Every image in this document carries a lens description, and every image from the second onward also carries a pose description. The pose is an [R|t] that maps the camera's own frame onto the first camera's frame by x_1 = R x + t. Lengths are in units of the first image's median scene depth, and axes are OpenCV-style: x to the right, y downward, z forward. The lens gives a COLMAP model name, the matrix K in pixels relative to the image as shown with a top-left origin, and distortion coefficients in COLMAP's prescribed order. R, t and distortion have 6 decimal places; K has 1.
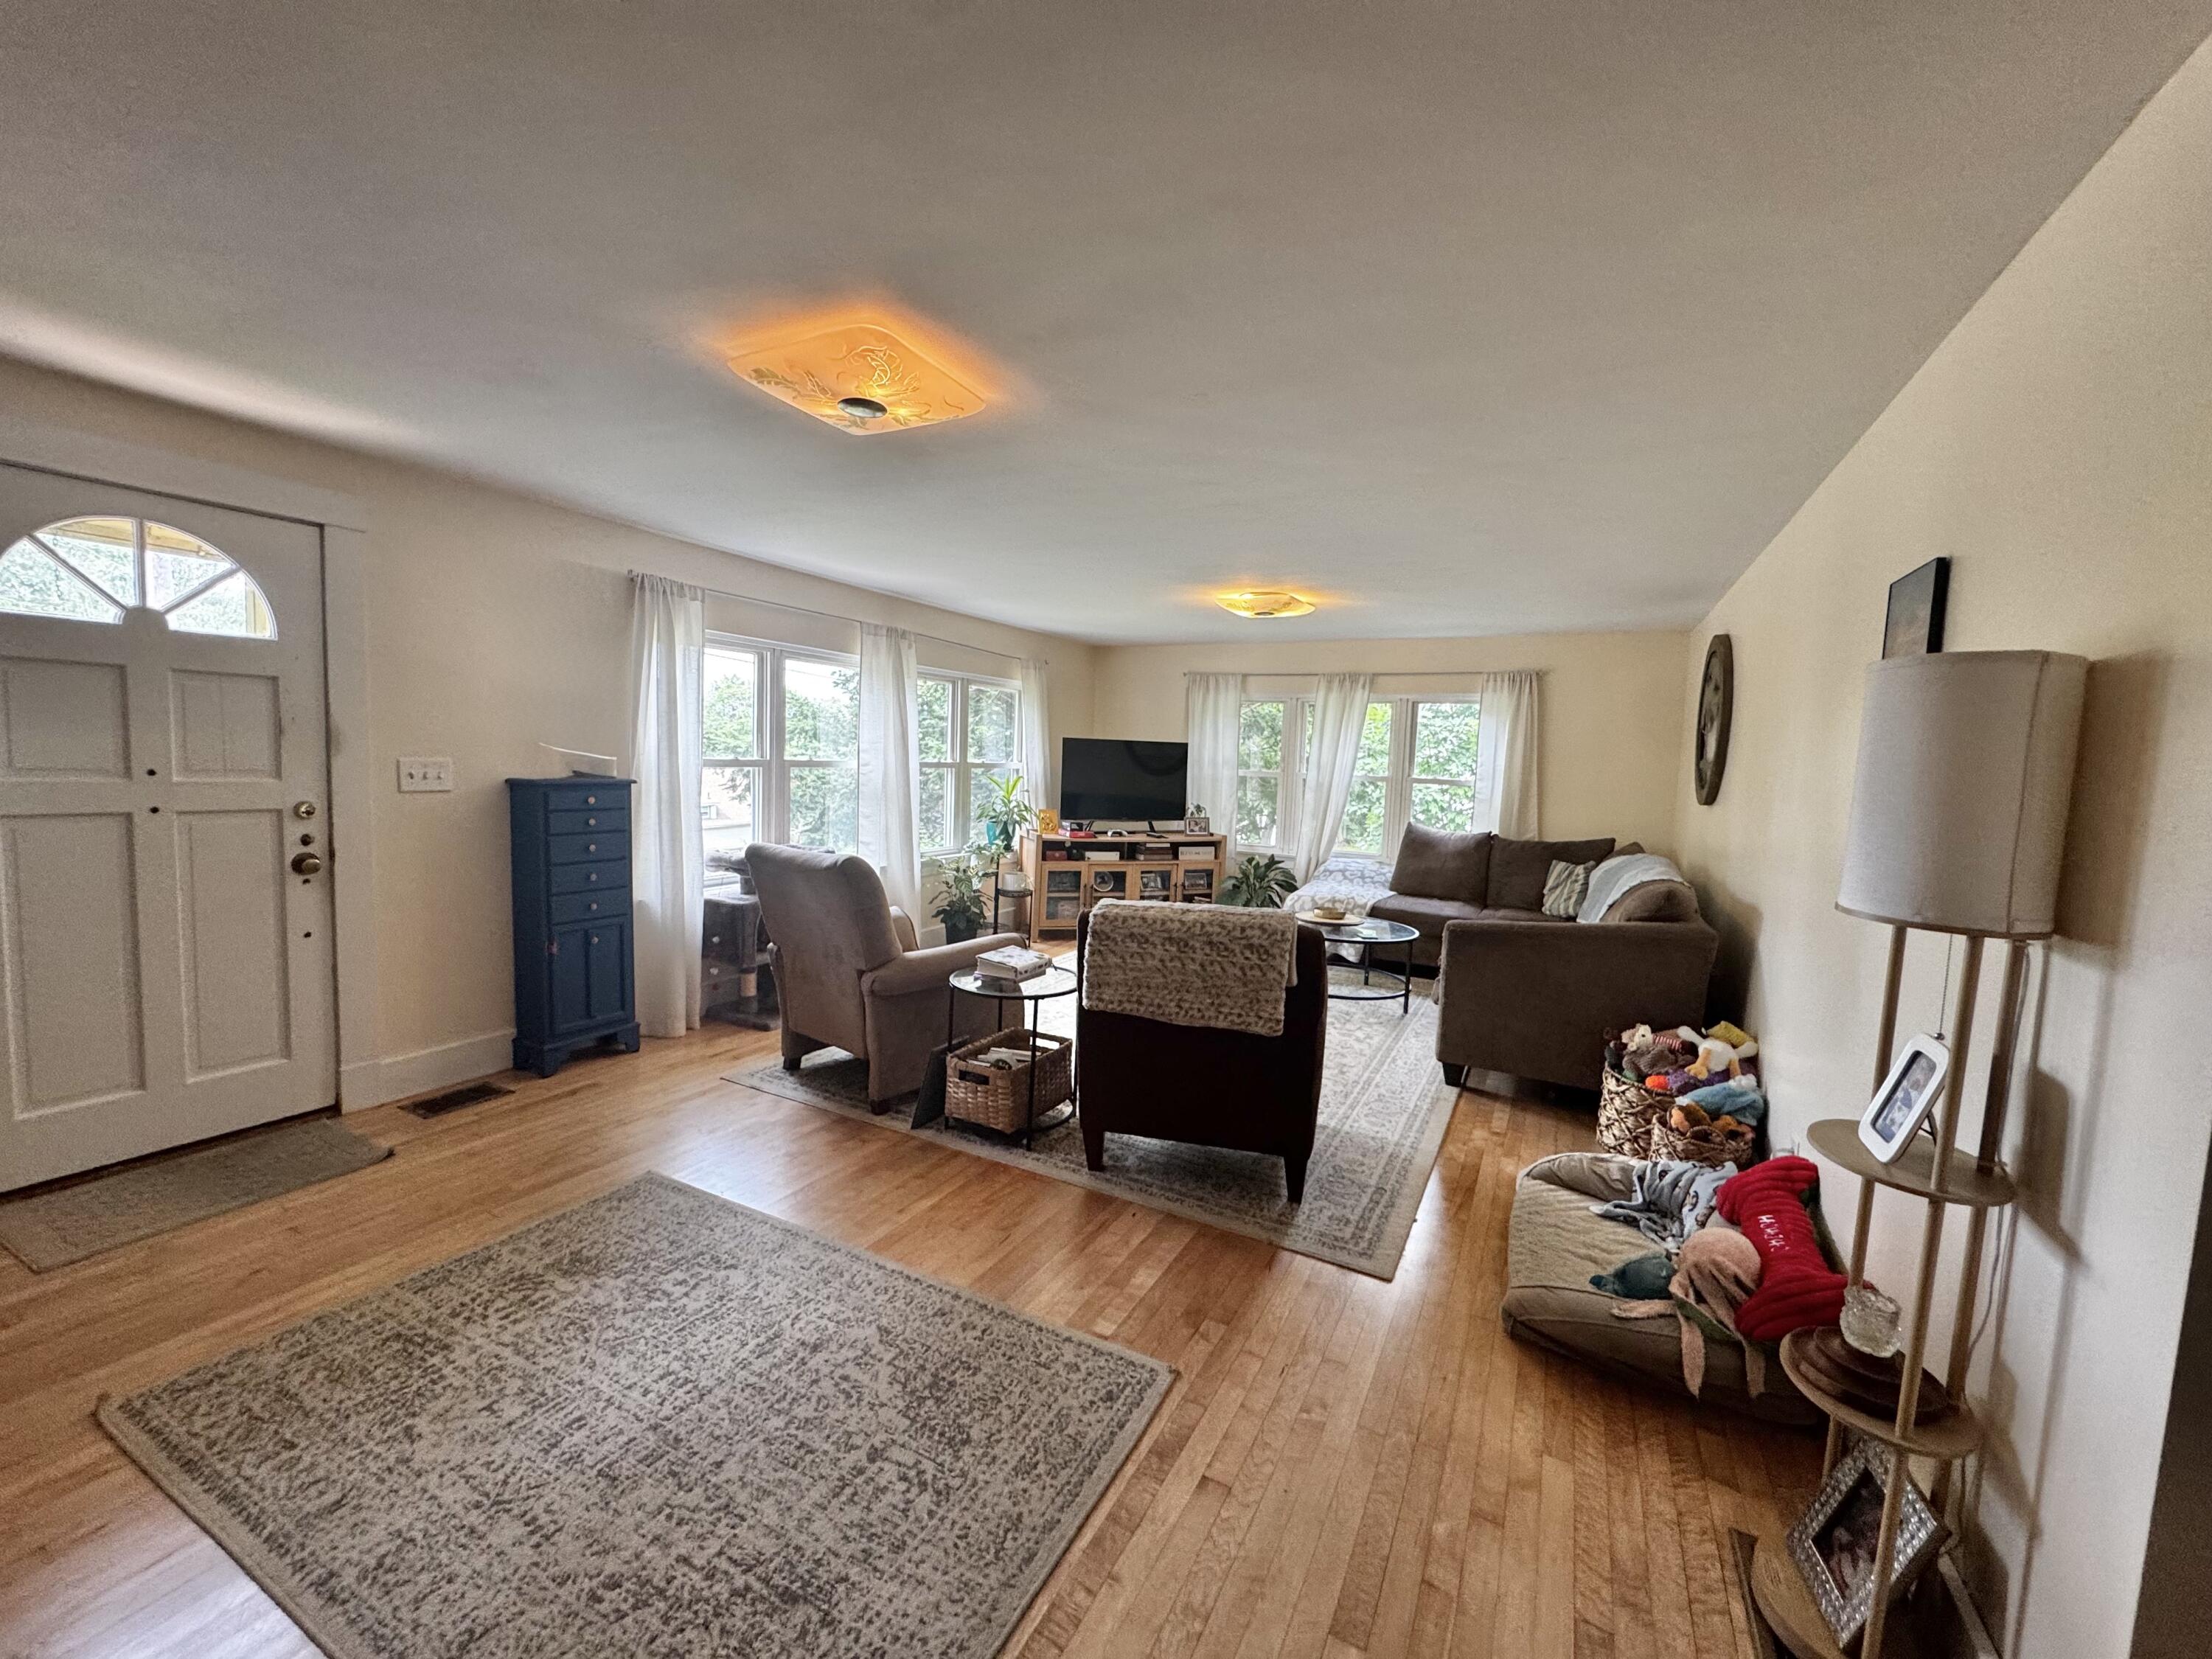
lens RADIAL K [[882.5, 0, 1106.0], [0, 882.5, 829.5], [0, 0, 1]] dist [-0.002455, -0.000070]
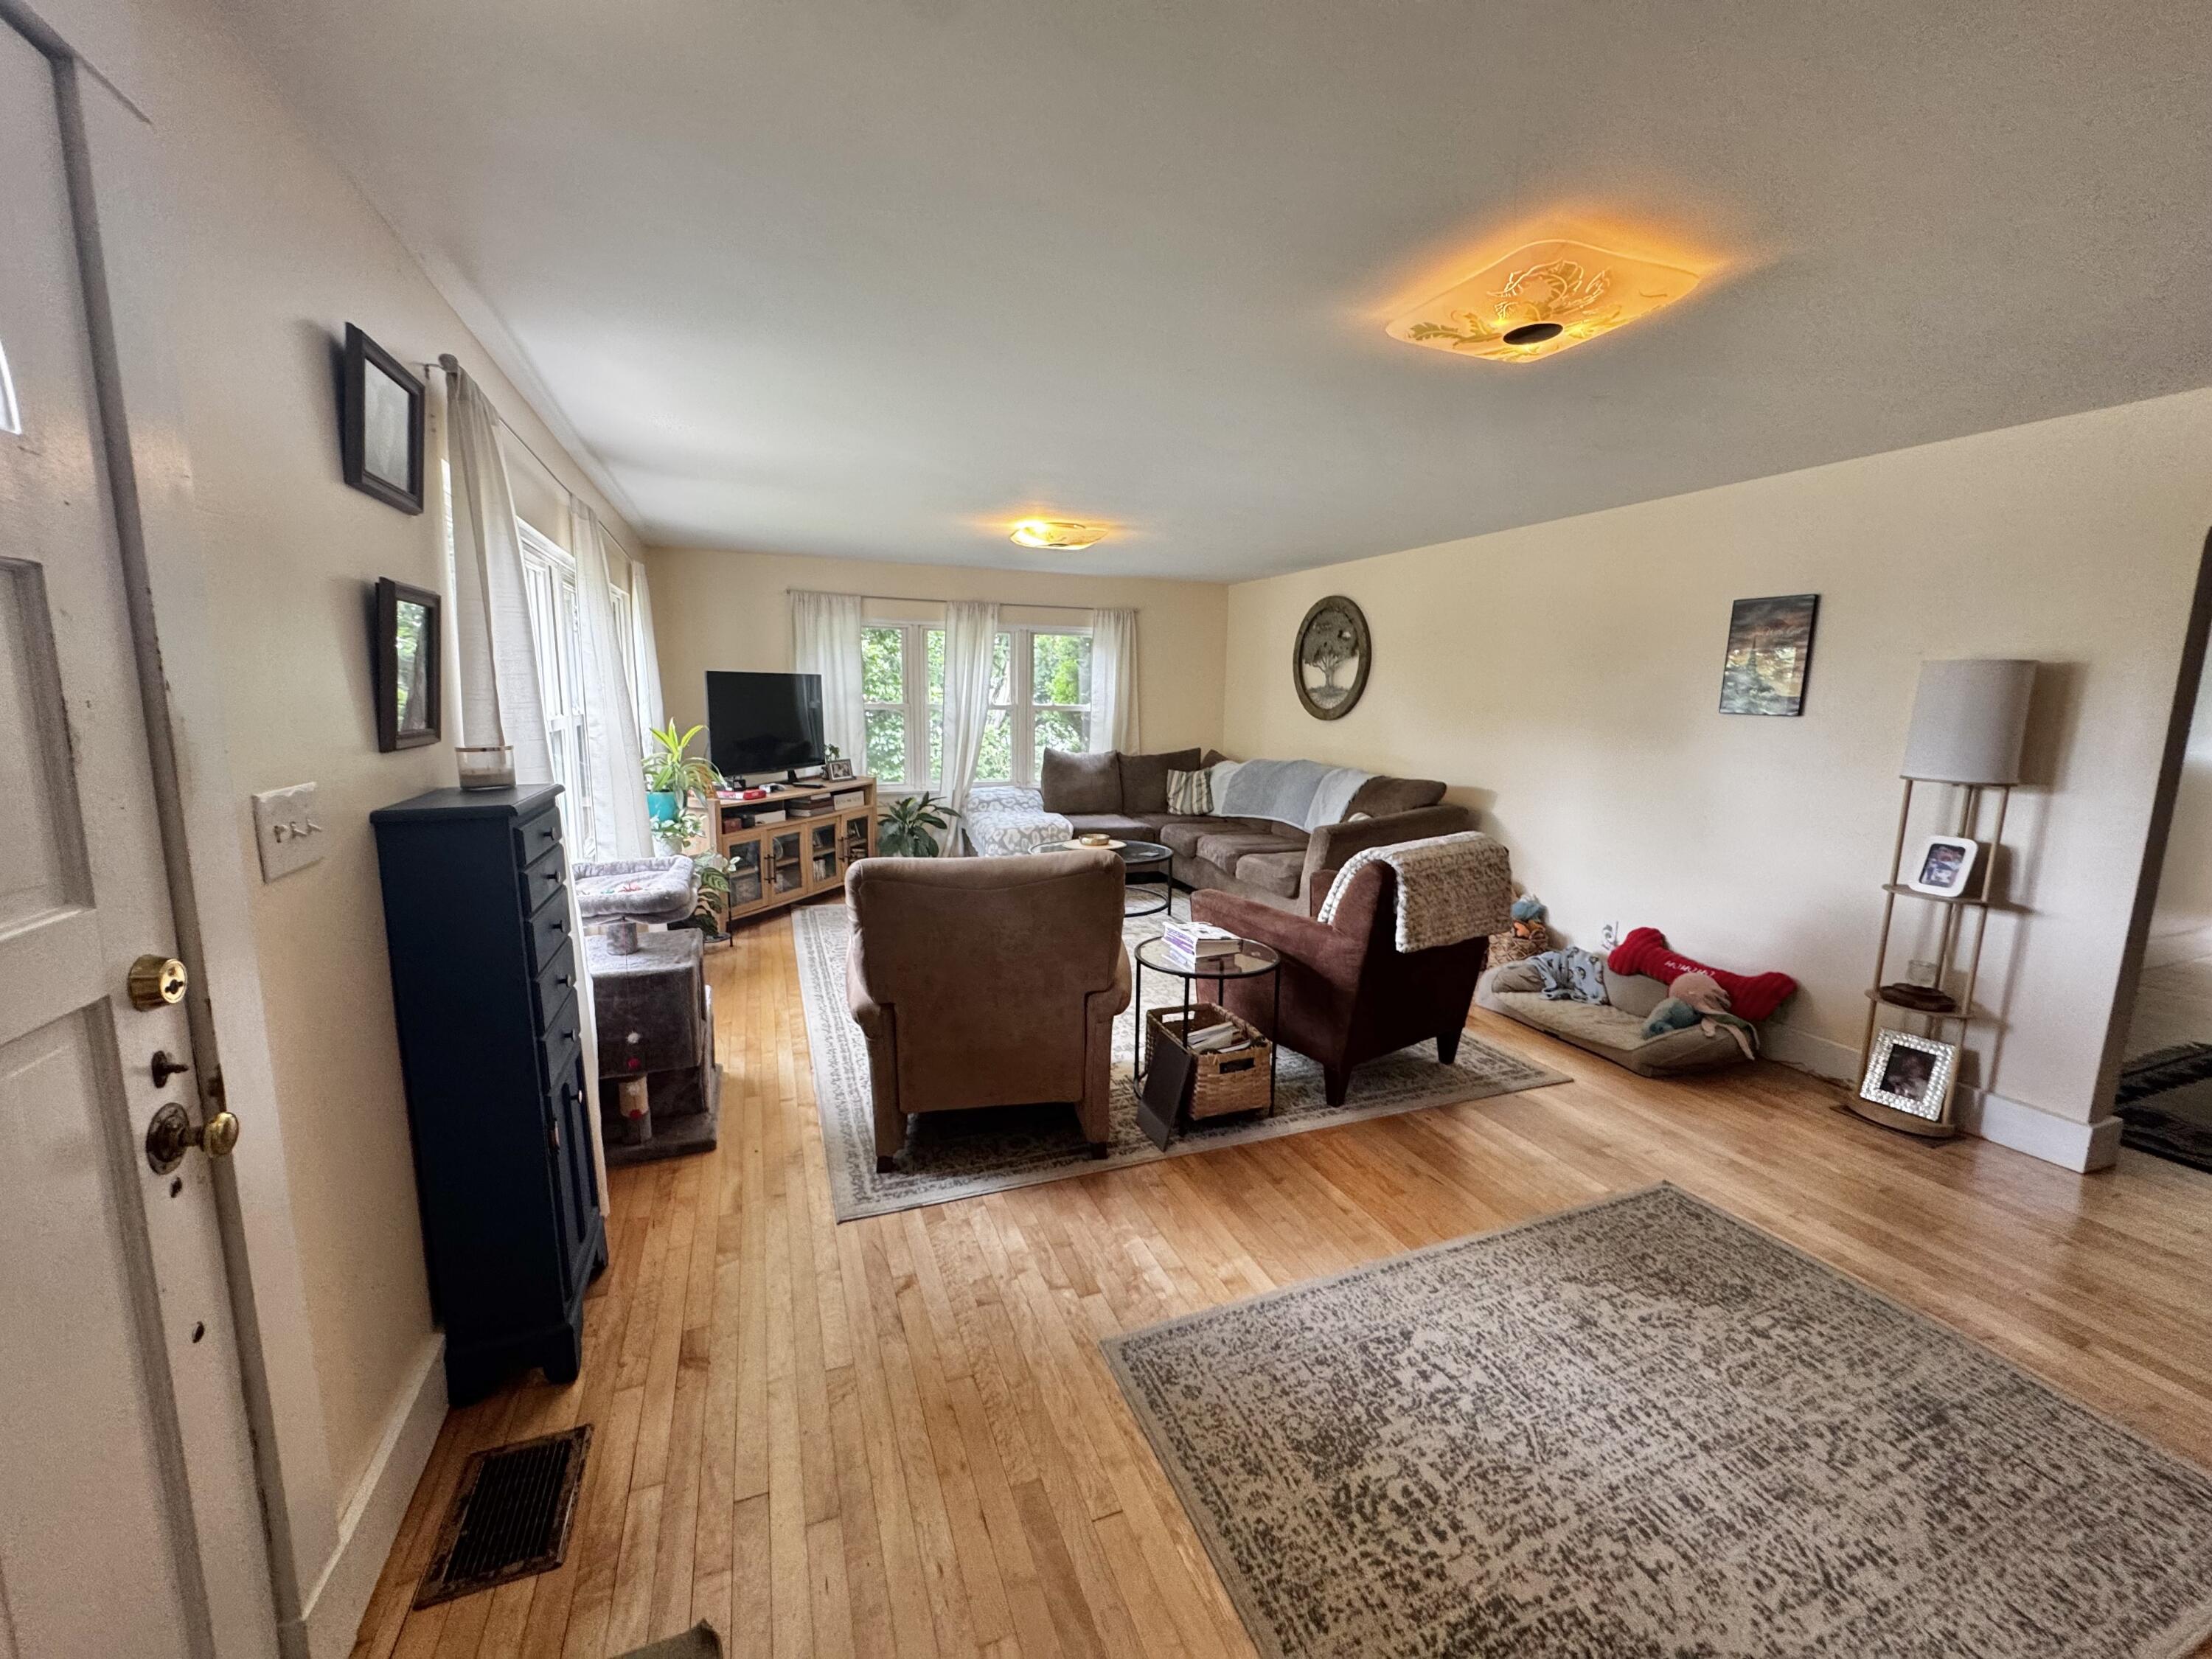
lens RADIAL K [[888.7, 0, 1106.0], [0, 888.7, 829.5], [0, 0, 1]] dist [-0.001996, 0.000392]
pose [[0.650363, -0.144296, 0.745792, -0.703028], [0.072457, 0.989100, 0.128186, -0.070714], [-0.756160, -0.029330, 0.653729, 0.398364]]
